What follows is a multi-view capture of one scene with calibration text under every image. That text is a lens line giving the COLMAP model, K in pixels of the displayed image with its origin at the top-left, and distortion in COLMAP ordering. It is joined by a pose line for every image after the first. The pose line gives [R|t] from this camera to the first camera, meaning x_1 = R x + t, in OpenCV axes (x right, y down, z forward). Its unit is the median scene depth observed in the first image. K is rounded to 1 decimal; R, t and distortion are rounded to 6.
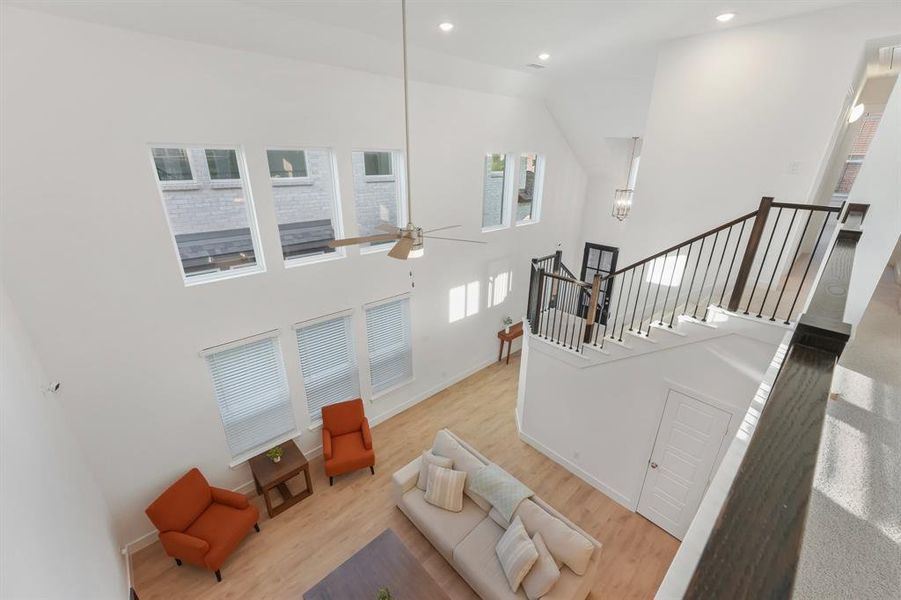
lens RADIAL K [[369.5, 0, 448.6], [0, 369.5, 305.4], [0, 0, 1]] dist [-0.008418, -0.000187]
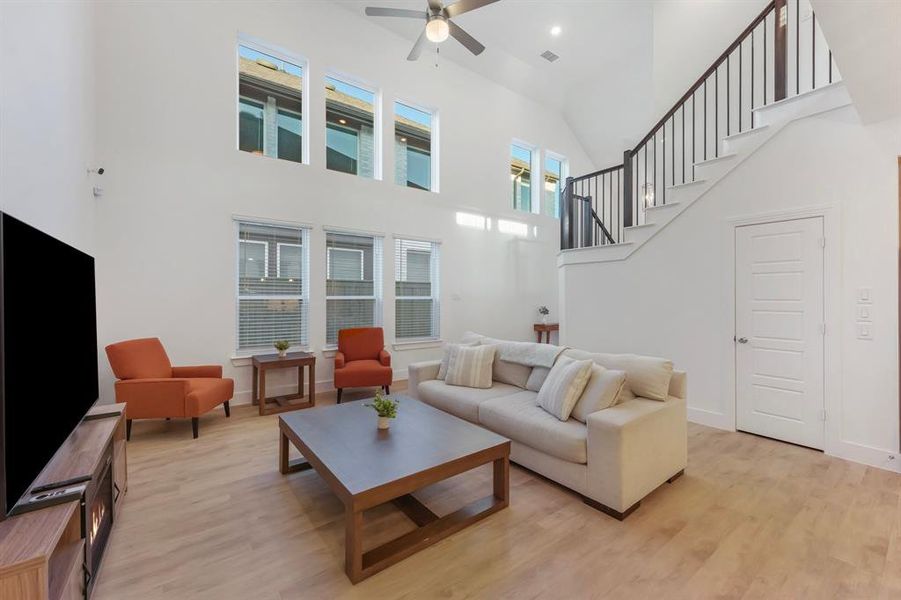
lens RADIAL K [[358.8, 0, 443.5], [0, 358.8, 296.5], [0, 0, 1]] dist [0.000910, -0.000556]
pose [[0.992789, -0.013266, -0.119137, 0.022954], [-0.032070, 0.928235, -0.370610, 0.557201], [0.115504, 0.371758, 0.921116, 0.172492]]
